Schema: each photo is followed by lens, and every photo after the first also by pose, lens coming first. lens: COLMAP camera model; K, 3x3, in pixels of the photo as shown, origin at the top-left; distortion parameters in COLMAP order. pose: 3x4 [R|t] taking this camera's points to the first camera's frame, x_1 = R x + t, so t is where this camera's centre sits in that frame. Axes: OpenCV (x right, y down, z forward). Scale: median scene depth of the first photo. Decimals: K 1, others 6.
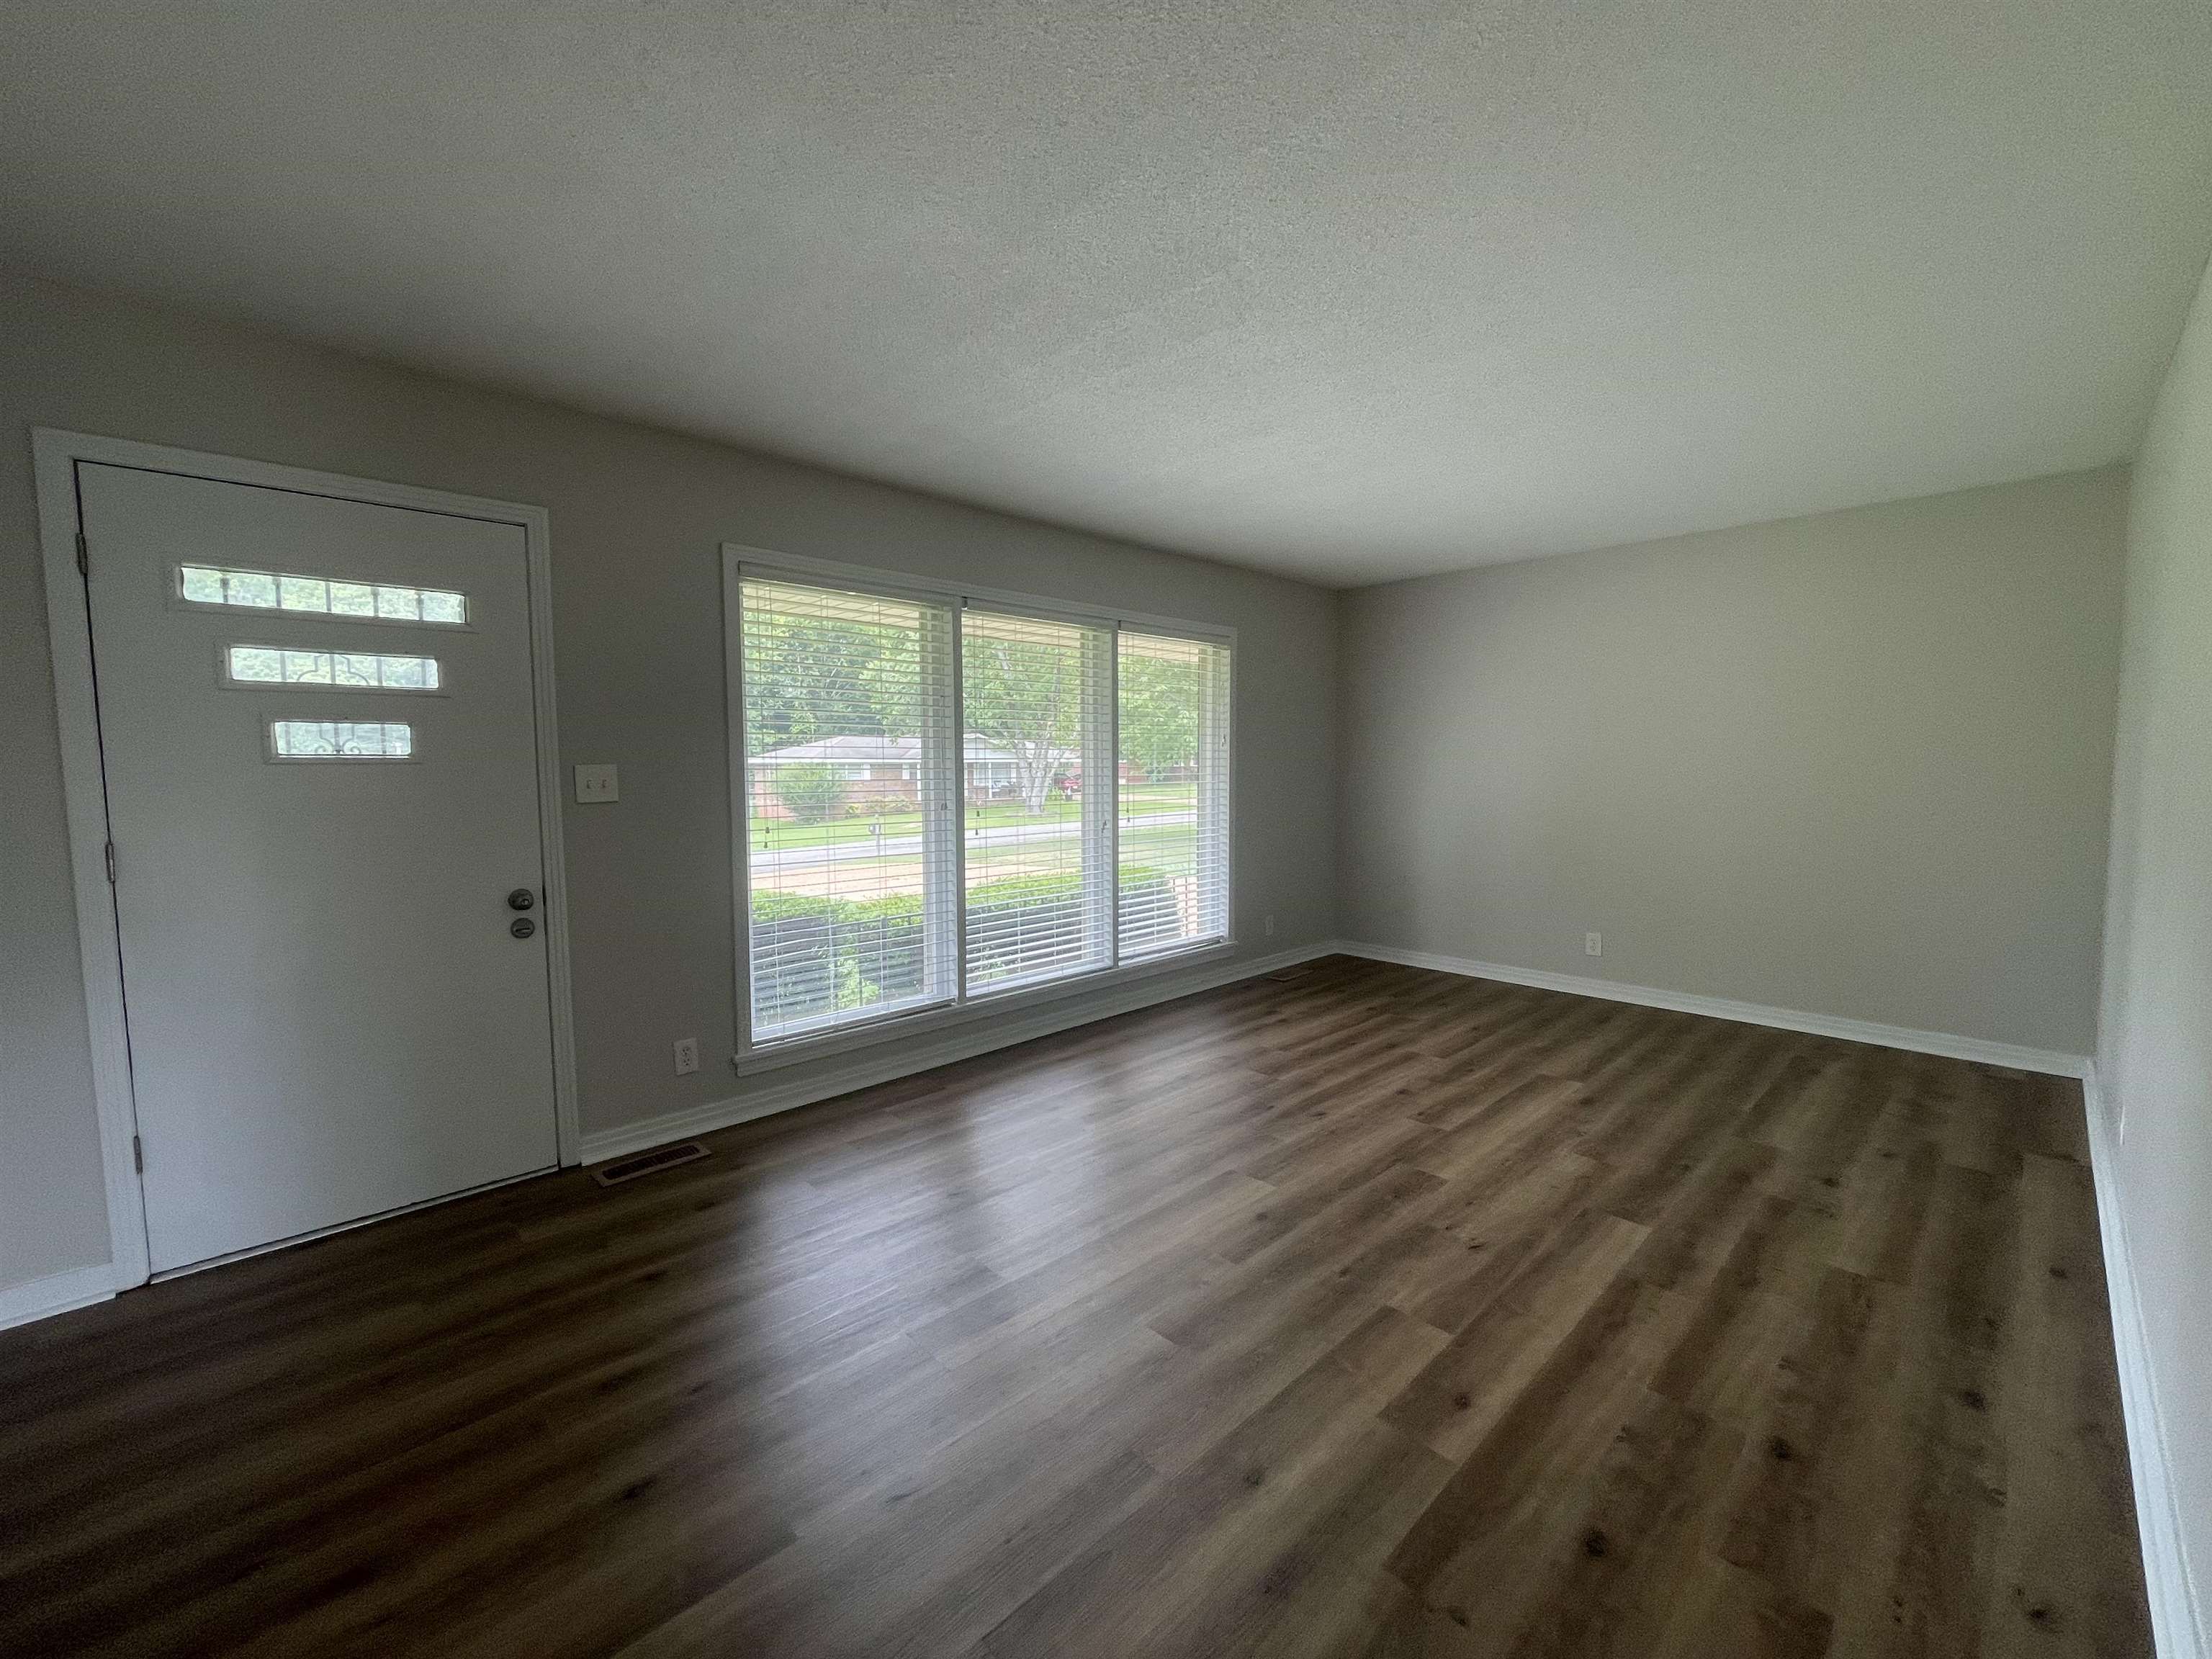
lens RADIAL K [[890.3, 0, 1106.0], [0, 890.3, 829.5], [0, 0, 1]] dist [-0.014160, 0.000474]
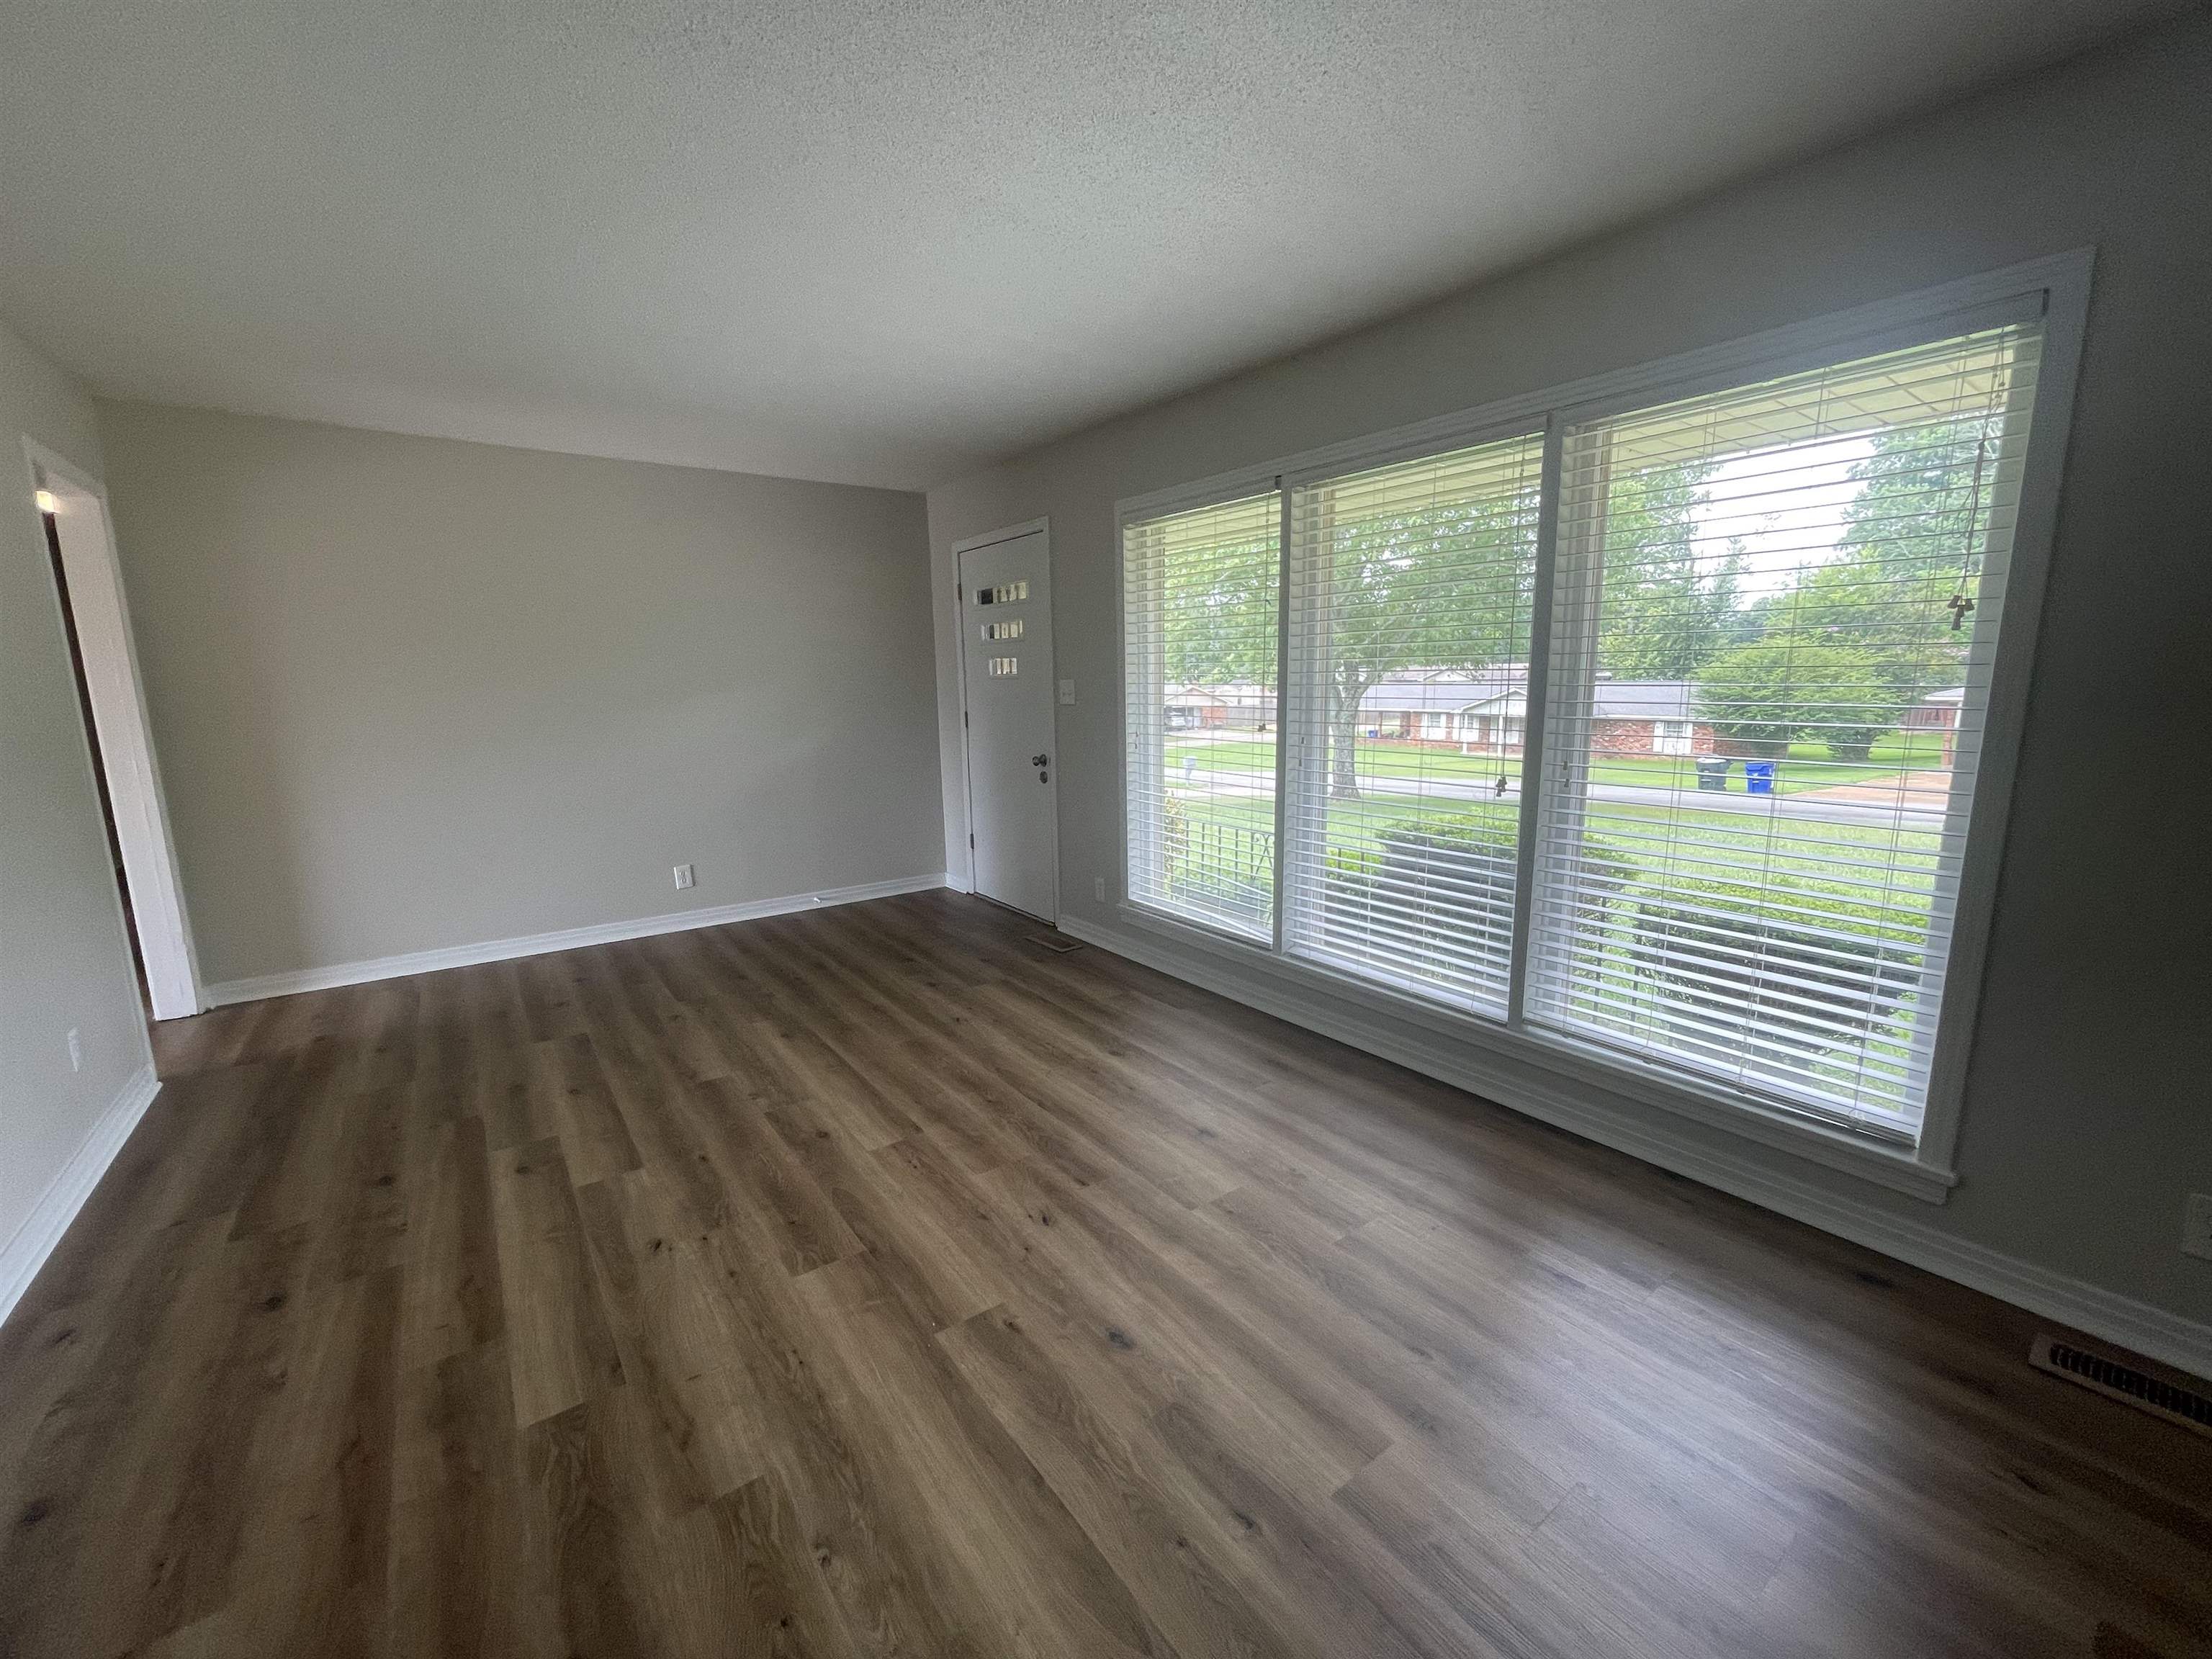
lens RADIAL K [[890.3, 0, 1106.0], [0, 890.3, 829.5], [0, 0, 1]] dist [-0.014160, 0.000474]
pose [[-0.122136, 0.175906, -0.976801, 1.036967], [-0.066526, 0.980505, 0.184891, -0.116218], [0.990281, 0.087565, -0.108053, 1.351939]]
